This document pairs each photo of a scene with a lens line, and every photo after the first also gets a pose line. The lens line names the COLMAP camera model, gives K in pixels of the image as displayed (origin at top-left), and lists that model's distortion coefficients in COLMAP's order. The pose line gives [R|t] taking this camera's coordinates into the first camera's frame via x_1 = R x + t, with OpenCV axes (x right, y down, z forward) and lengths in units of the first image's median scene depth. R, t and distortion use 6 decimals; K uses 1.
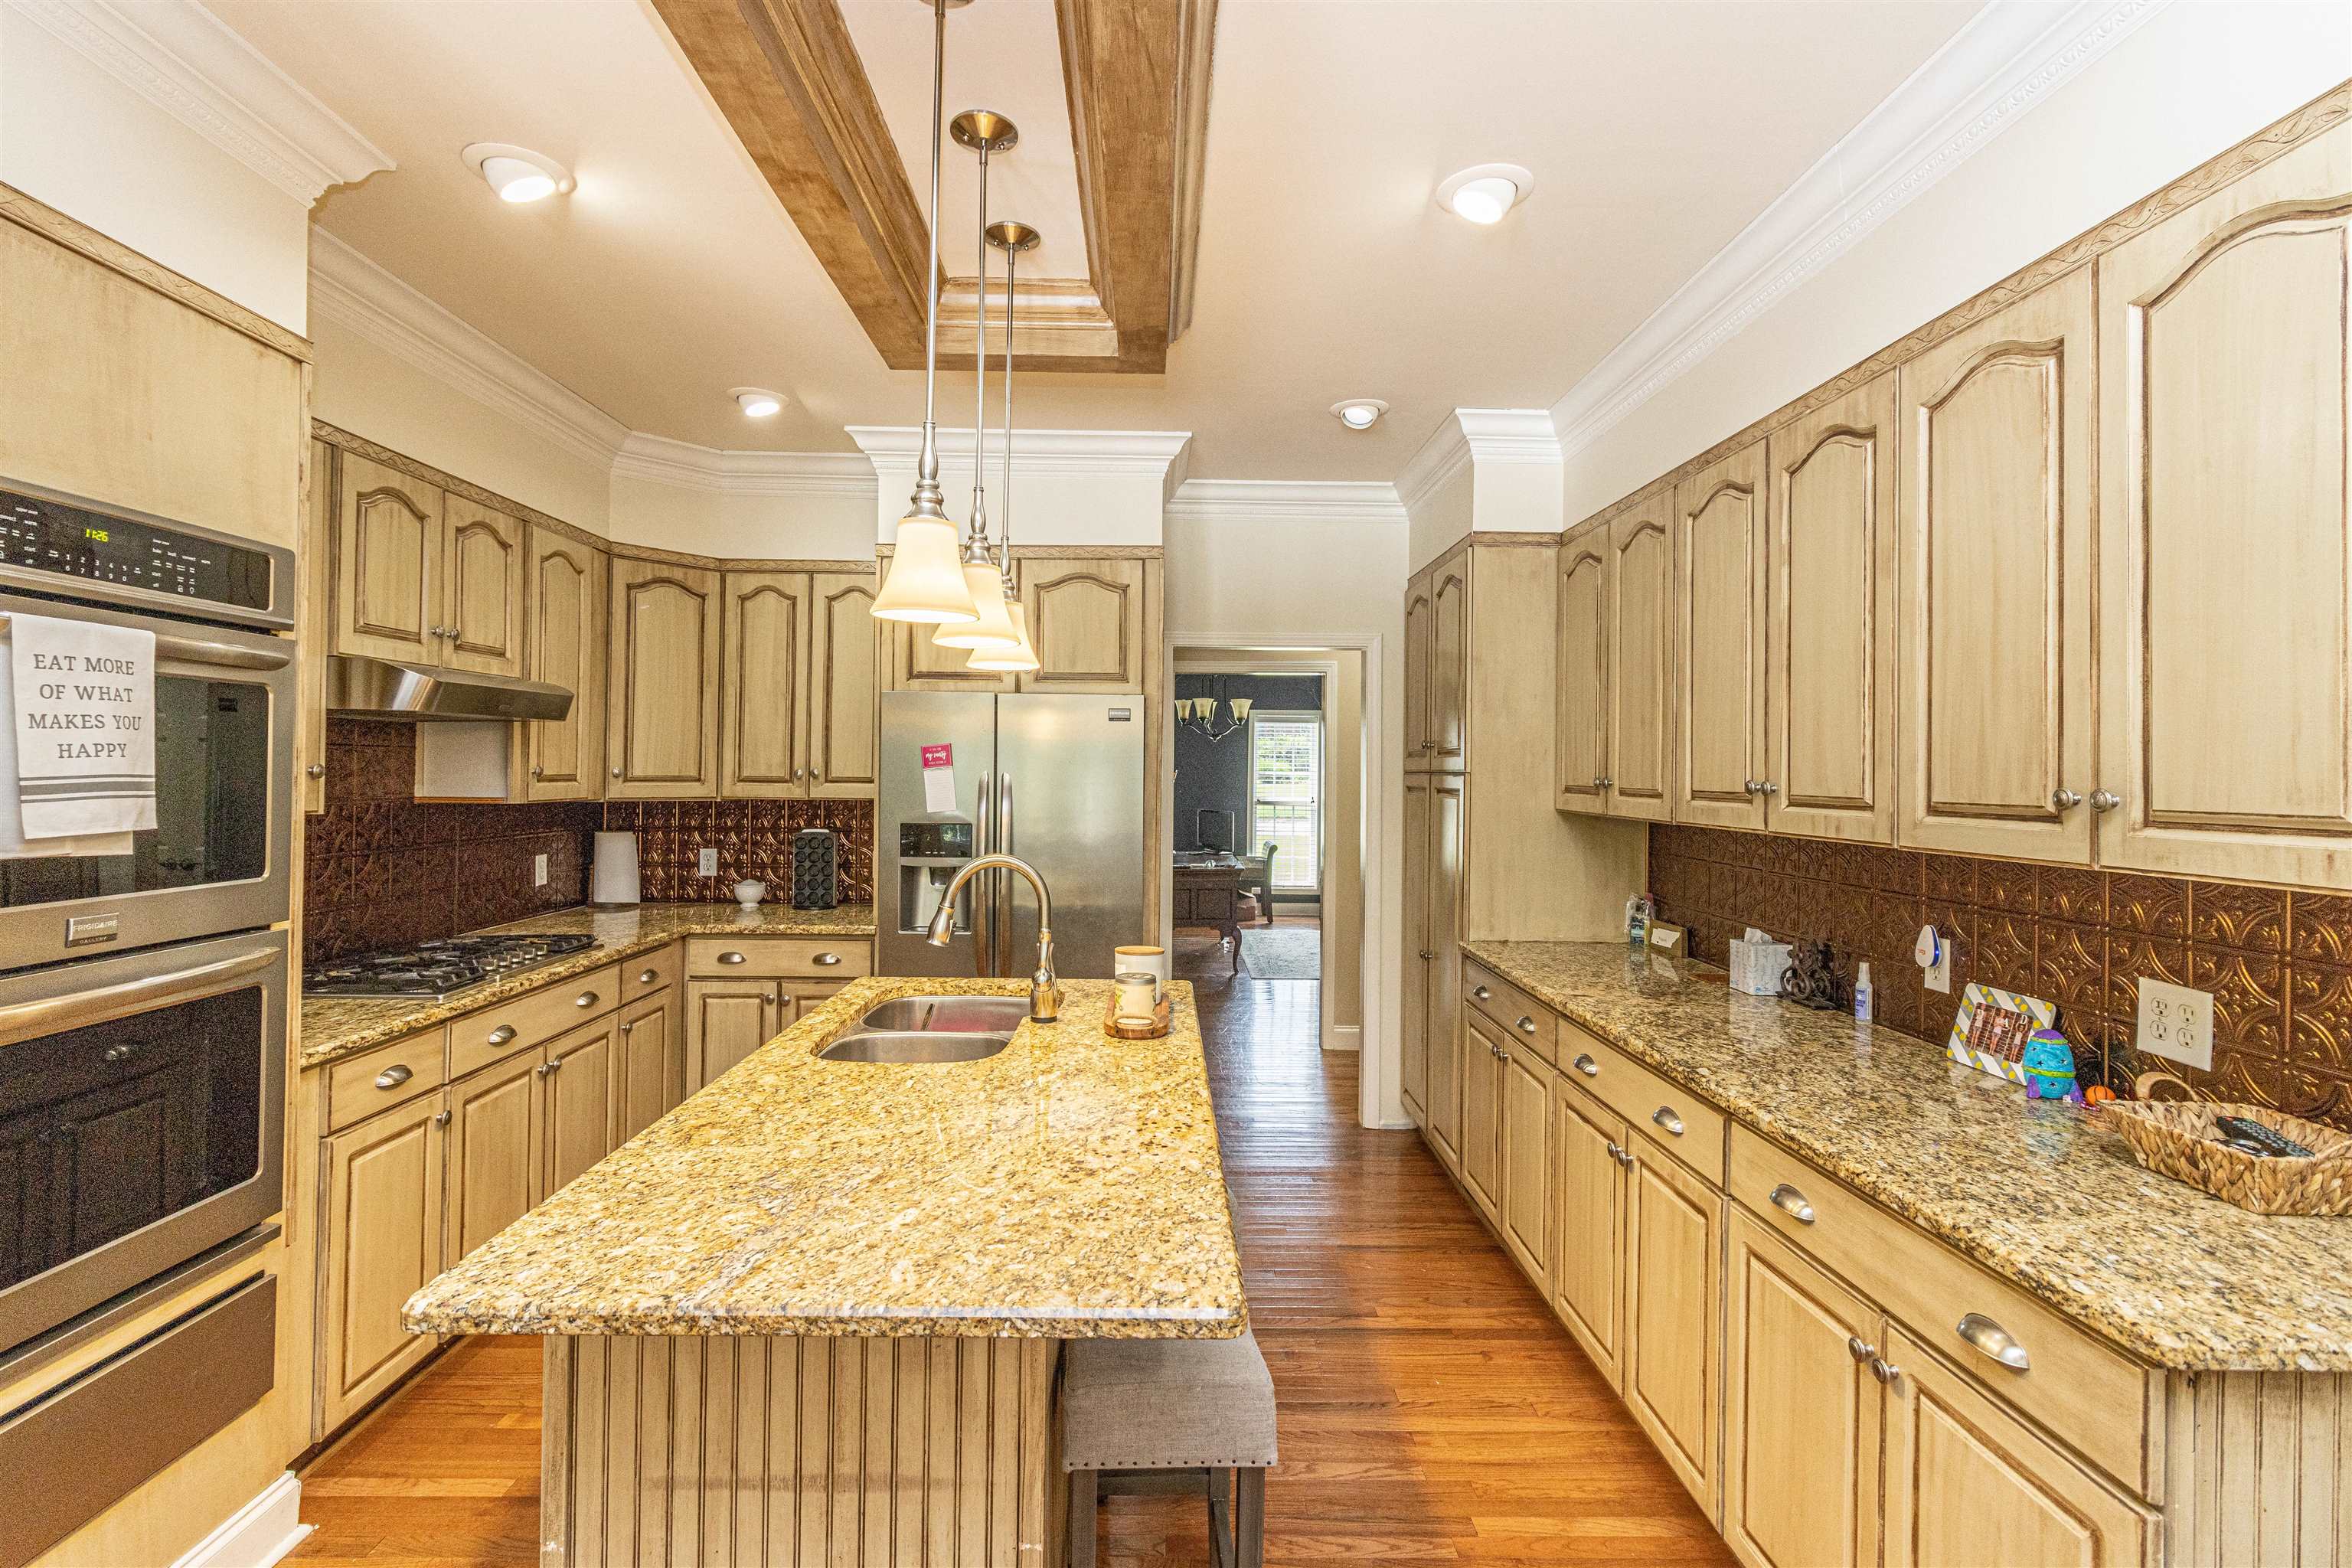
lens RADIAL K [[1065.0, 0, 1156.7], [0, 1065.0, 763.3], [0, 0, 1]] dist [0.000036, 0.000101]
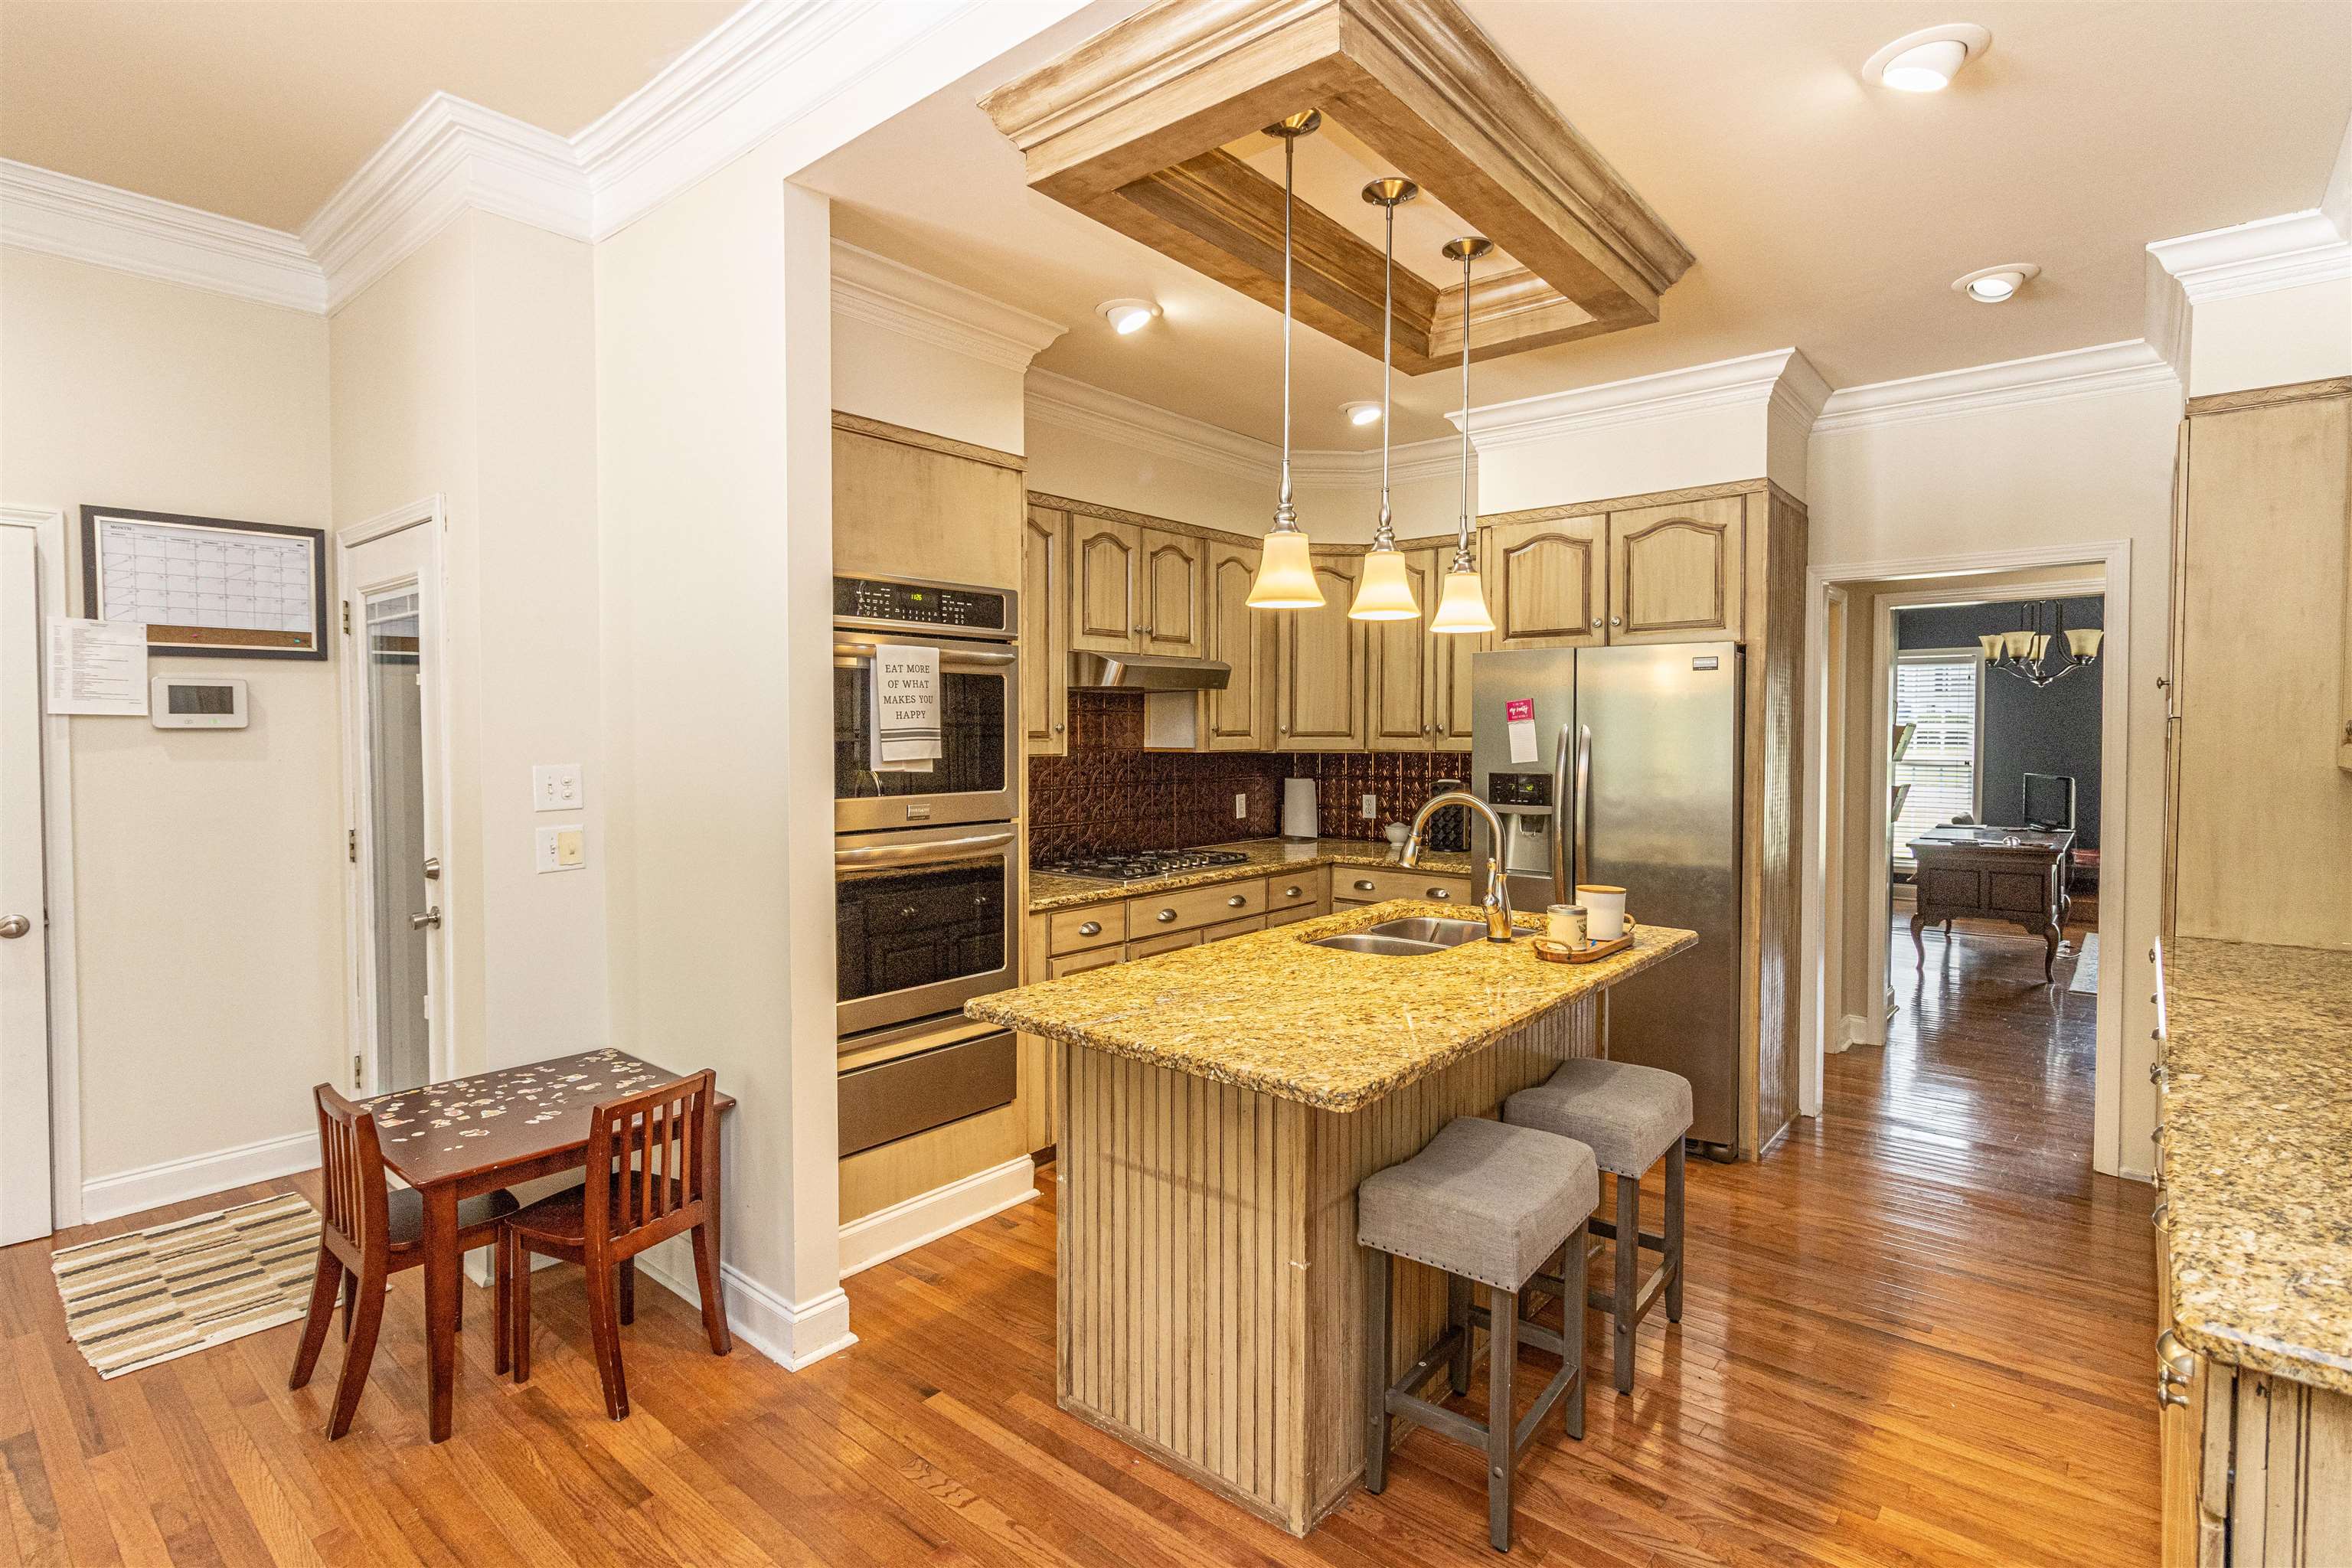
lens RADIAL K [[1115.5, 0, 1172.8], [0, 1115.5, 762.3], [0, 0, 1]] dist [-0.001651, 0.000672]
pose [[0.758393, 0.009269, -0.651731, 0.330577], [0.012642, 0.999502, 0.028927, 0.010750], [0.651675, -0.030177, 0.757898, -0.097171]]
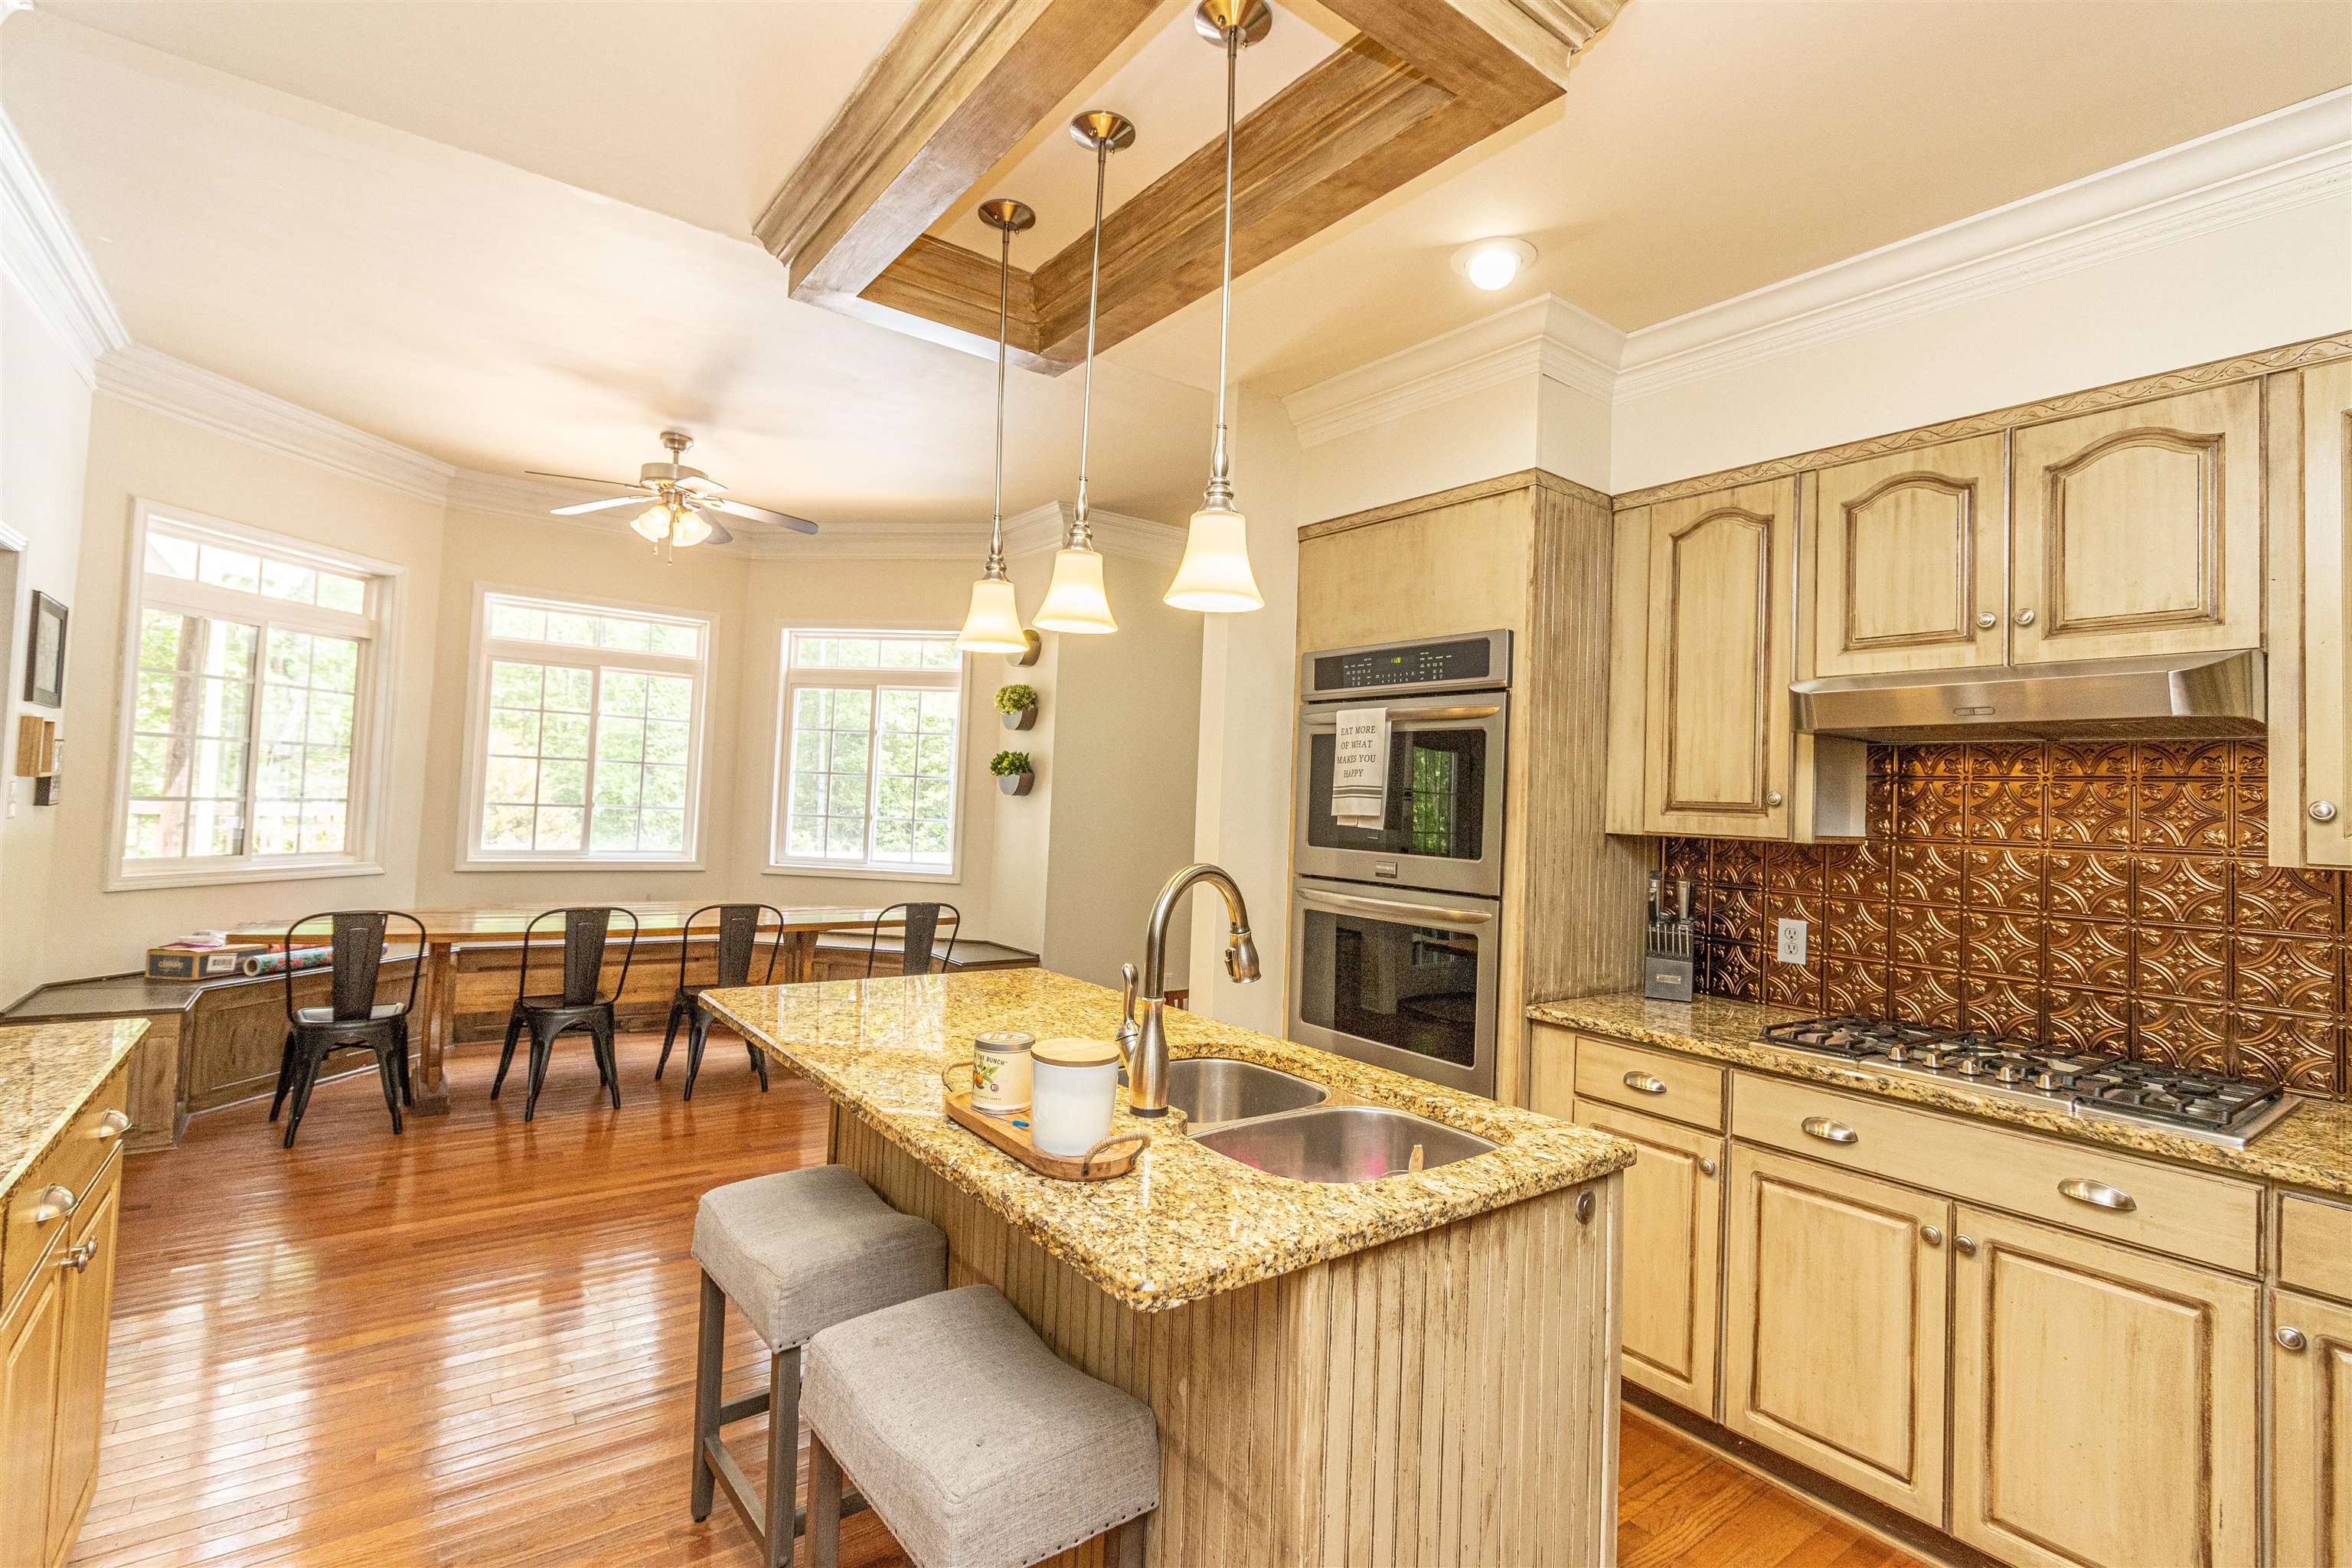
lens RADIAL K [[1115.5, 0, 1172.8], [0, 1115.5, 762.3], [0, 0, 1]] dist [-0.001651, 0.000672]
pose [[-0.803310, -0.068386, -0.591623, 0.266246], [-0.048272, 0.997594, -0.049768, 0.046225], [0.593602, -0.011420, -0.804678, 1.315770]]
